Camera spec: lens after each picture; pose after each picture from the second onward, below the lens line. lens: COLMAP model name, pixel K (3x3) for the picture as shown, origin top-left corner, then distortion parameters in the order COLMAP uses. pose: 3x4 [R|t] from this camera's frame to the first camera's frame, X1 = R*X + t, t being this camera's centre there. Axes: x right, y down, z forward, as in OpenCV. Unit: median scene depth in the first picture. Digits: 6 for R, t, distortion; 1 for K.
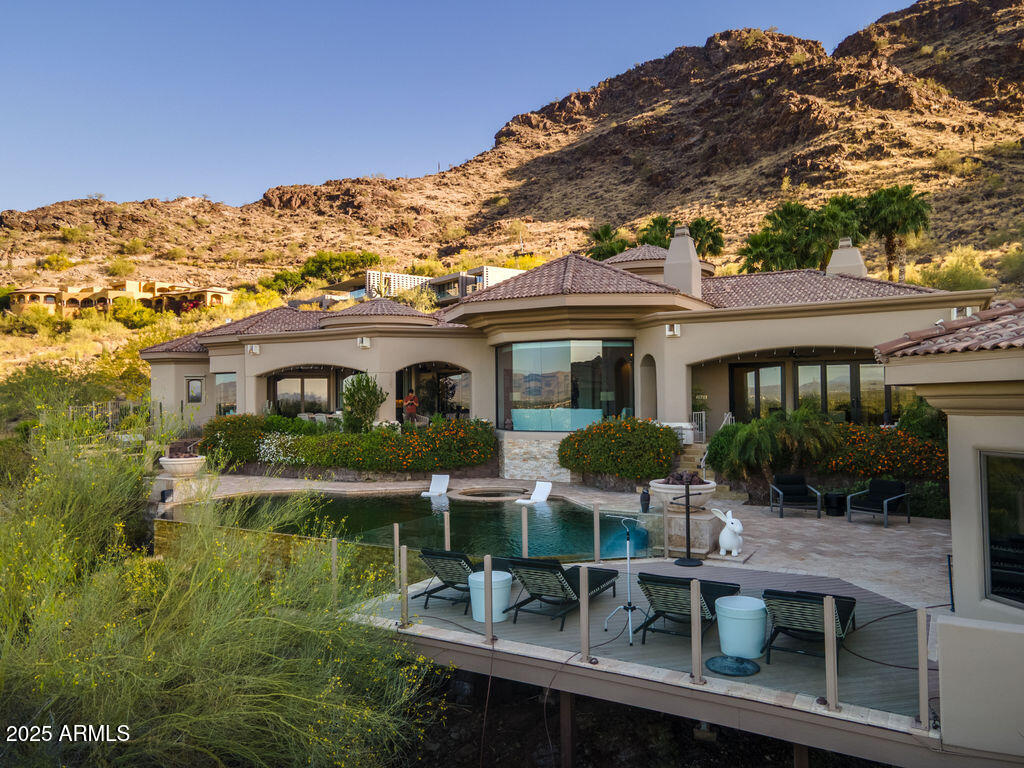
lens RADIAL K [[750.3, 0, 512.0], [0, 750.3, 384.0], [0, 0, 1]] dist [-0.006750, 0.083470]
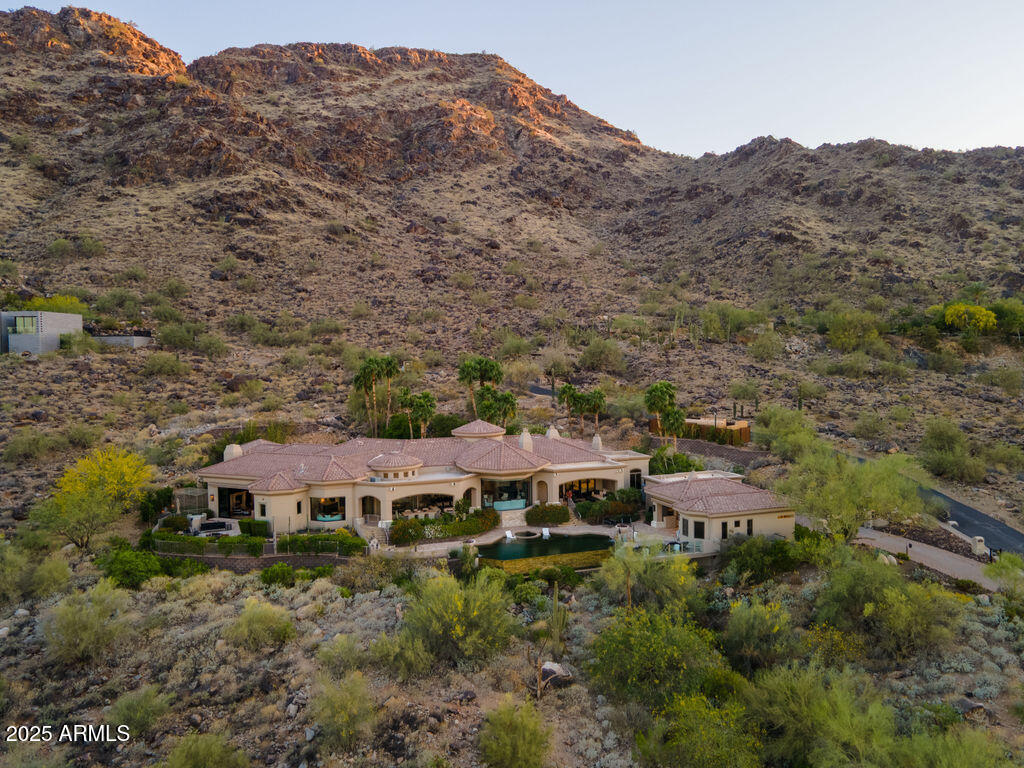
lens RADIAL K [[736.8, 0, 512.0], [0, 736.8, 384.0], [0, 0, 1]] dist [0.012764, 0.039140]
pose [[0.627782, -0.026919, 0.777924, -0.198648], [-0.010213, 0.999031, 0.042811, -0.050082], [-0.778322, -0.034821, 0.626899, -0.071729]]
